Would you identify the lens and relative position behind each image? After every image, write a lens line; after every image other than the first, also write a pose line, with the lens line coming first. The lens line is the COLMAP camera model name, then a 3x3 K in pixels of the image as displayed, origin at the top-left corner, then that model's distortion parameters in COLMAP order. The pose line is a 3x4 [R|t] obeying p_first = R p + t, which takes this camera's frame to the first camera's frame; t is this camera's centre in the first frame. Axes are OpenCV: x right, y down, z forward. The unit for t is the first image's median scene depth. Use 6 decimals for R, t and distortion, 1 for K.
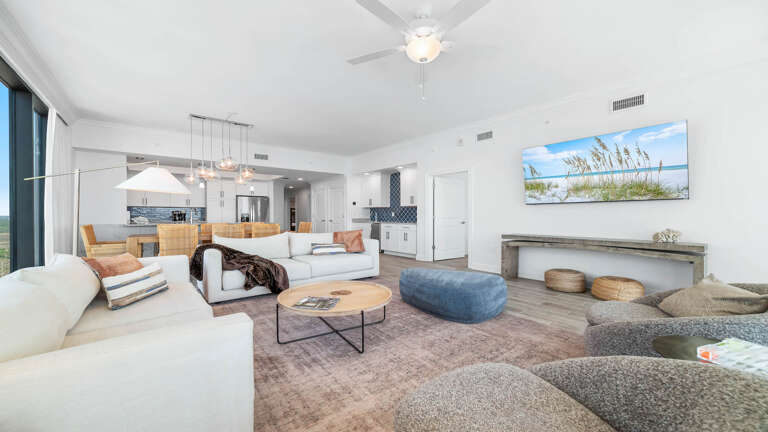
lens RADIAL K [[292.3, 0, 383.0], [0, 292.3, 211.6], [0, 0, 1]] dist [-0.000483, 0.000225]
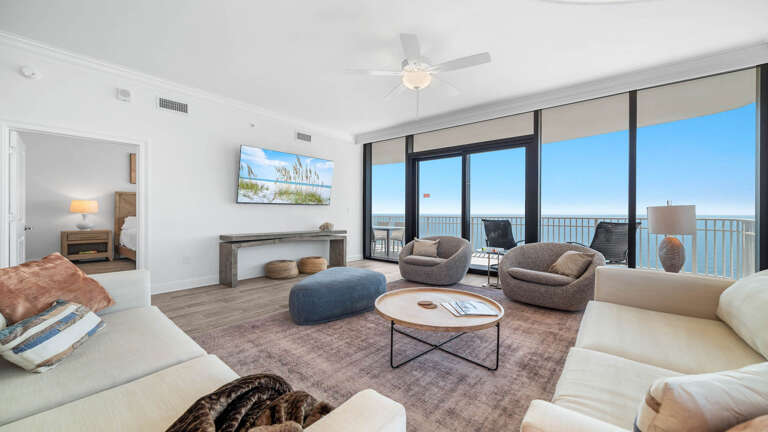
lens RADIAL K [[292.3, 0, 379.3], [0, 292.3, 216.0], [0, 0, 1]] dist [-0.000483, 0.000225]
pose [[-0.195778, -0.010962, 0.980587, -0.661281], [-0.015528, 0.999847, 0.008077, 0.002543], [-0.980525, -0.013645, -0.195919, 0.892444]]
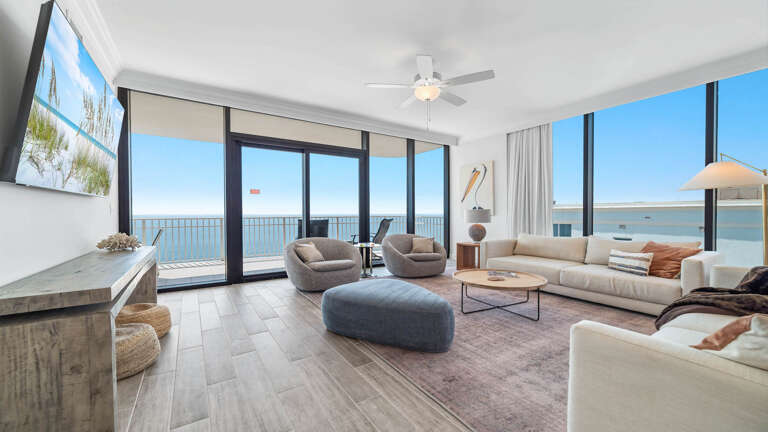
lens RADIAL K [[292.3, 0, 388.3], [0, 292.3, 219.3], [0, 0, 1]] dist [-0.000483, 0.000225]
pose [[-0.995850, -0.001452, 0.091000, 0.130618], [-0.000715, 0.999967, 0.008128, 0.011147], [-0.091009, 0.008029, -0.995818, 1.522731]]
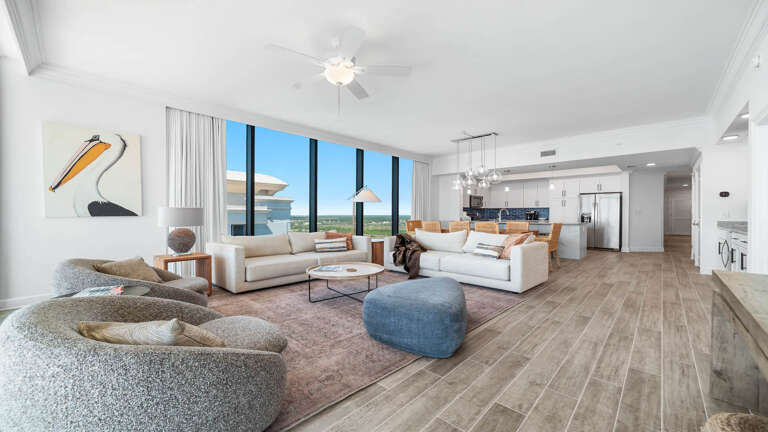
lens RADIAL K [[292.3, 0, 384.6], [0, 292.3, 214.6], [0, 0, 1]] dist [-0.000483, 0.000225]
pose [[0.130177, 0.001161, -0.991490, 0.863247], [0.012024, 0.999924, 0.002750, 0.004284], [0.991418, -0.012279, 0.130153, 0.662783]]
